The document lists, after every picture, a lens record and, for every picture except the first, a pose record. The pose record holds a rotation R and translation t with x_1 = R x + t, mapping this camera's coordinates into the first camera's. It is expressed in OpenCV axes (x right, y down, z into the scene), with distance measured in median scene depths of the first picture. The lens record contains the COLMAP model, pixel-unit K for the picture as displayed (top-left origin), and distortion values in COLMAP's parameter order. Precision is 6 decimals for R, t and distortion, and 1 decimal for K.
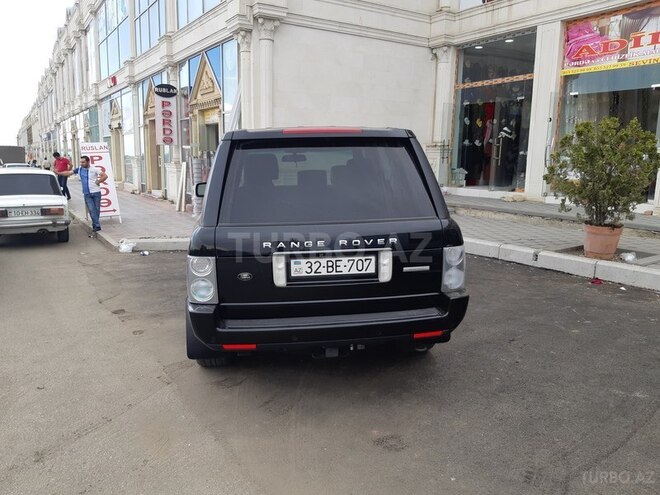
lens RADIAL K [[518.4, 0, 326.1], [0, 518.4, 247.6], [0, 0, 1]] dist [-0.004484, -0.015569]
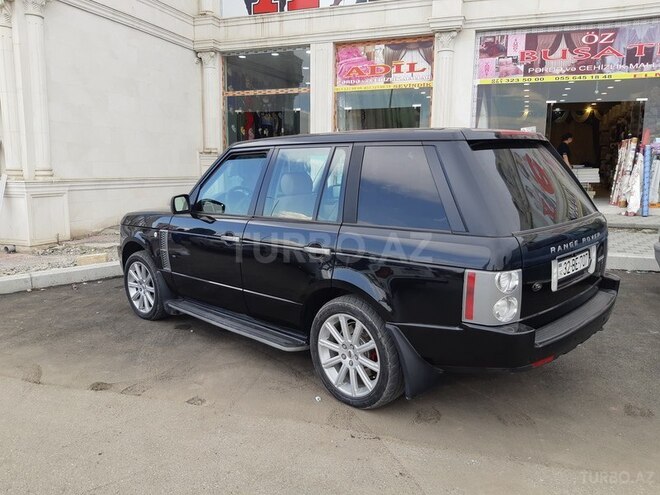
lens RADIAL K [[518.4, 0, 326.1], [0, 518.4, 247.6], [0, 0, 1]] dist [-0.004484, -0.015569]
pose [[0.789697, -0.099708, 0.605341, -0.282179], [0.109909, 0.993734, 0.020301, -0.020002], [-0.603572, 0.050500, 0.795708, 0.133494]]
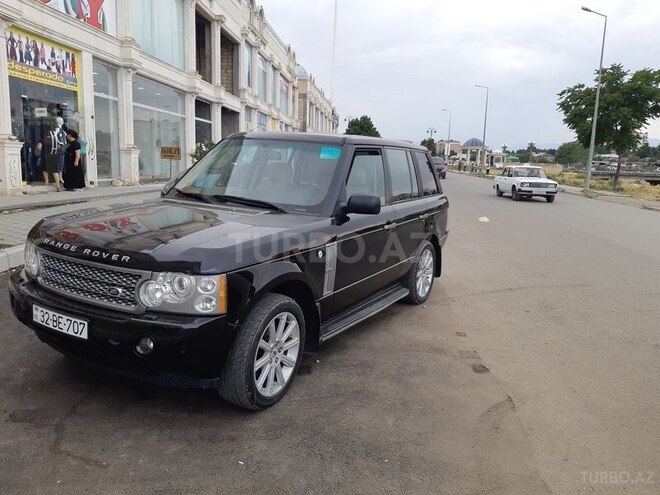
lens RADIAL K [[518.4, 0, 326.1], [0, 518.4, 247.6], [0, 0, 1]] dist [-0.004484, -0.015569]
pose [[-0.794426, -0.122771, 0.594823, -0.324975], [0.077250, 0.950978, 0.299454, -0.141648], [-0.602428, 0.283845, -0.745998, 0.825556]]
